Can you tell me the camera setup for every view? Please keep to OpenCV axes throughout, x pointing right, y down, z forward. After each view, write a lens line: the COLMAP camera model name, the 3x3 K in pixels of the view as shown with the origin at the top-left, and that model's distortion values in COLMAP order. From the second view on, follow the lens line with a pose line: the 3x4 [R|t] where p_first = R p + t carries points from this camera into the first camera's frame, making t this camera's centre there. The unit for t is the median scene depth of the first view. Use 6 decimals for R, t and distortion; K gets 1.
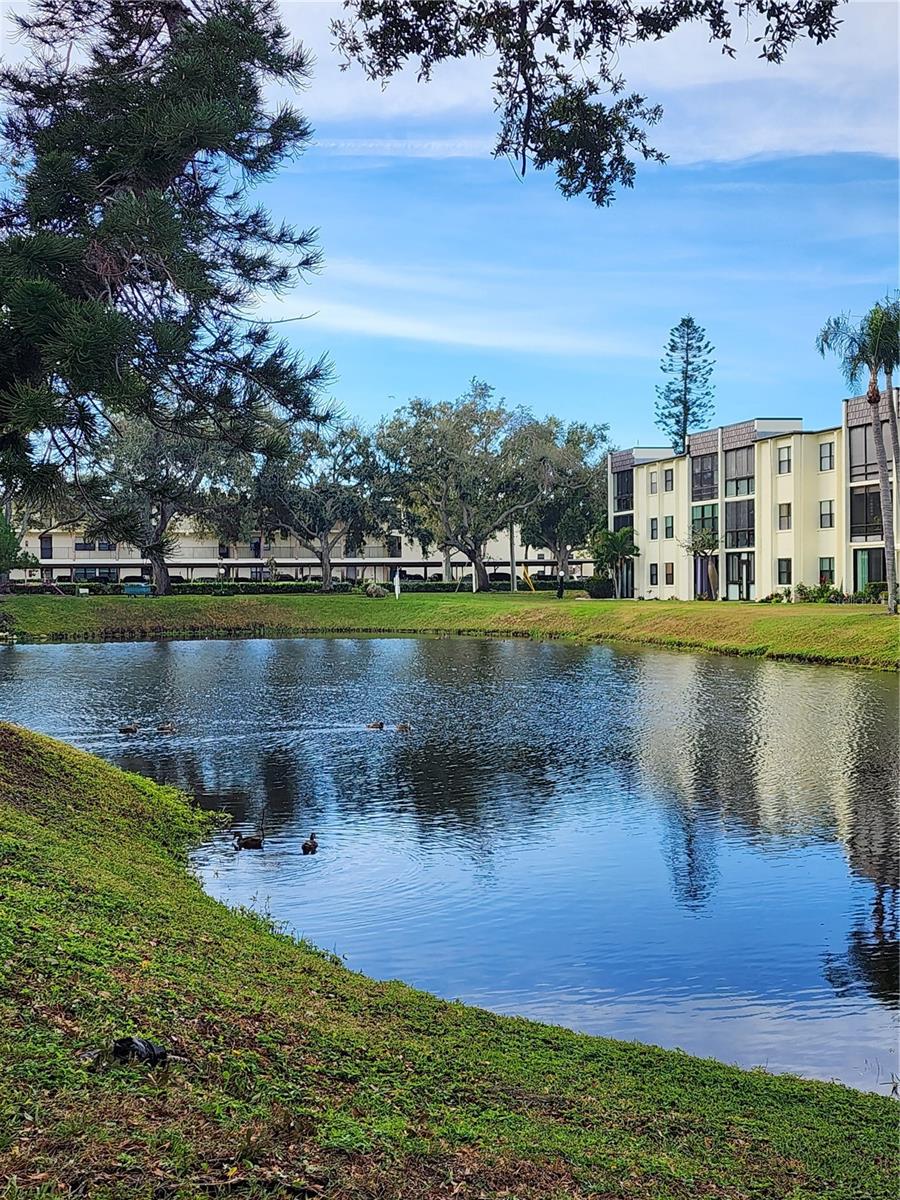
lens RADIAL K [[950.9, 0, 490.3], [0, 950.9, 574.8], [0, 0, 1]] dist [0.077072, -0.063723]
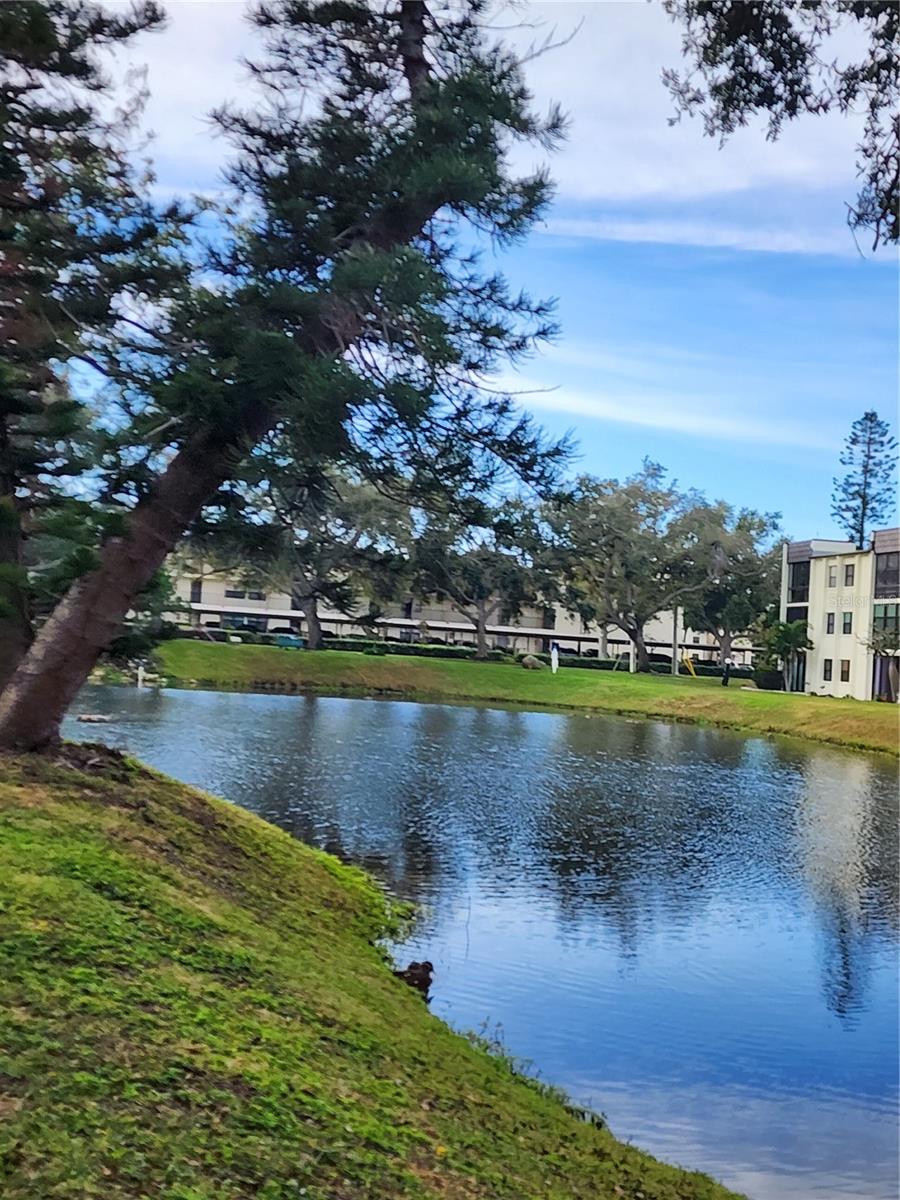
lens RADIAL K [[809.5, 0, 455.9], [0, 809.5, 593.7], [0, 0, 1]] dist [0.097155, -0.084977]
pose [[0.997429, 0.071618, 0.002422, -0.210271], [-0.071580, 0.997346, -0.013345, -0.038754], [-0.003371, 0.013137, 0.999908, 0.150710]]
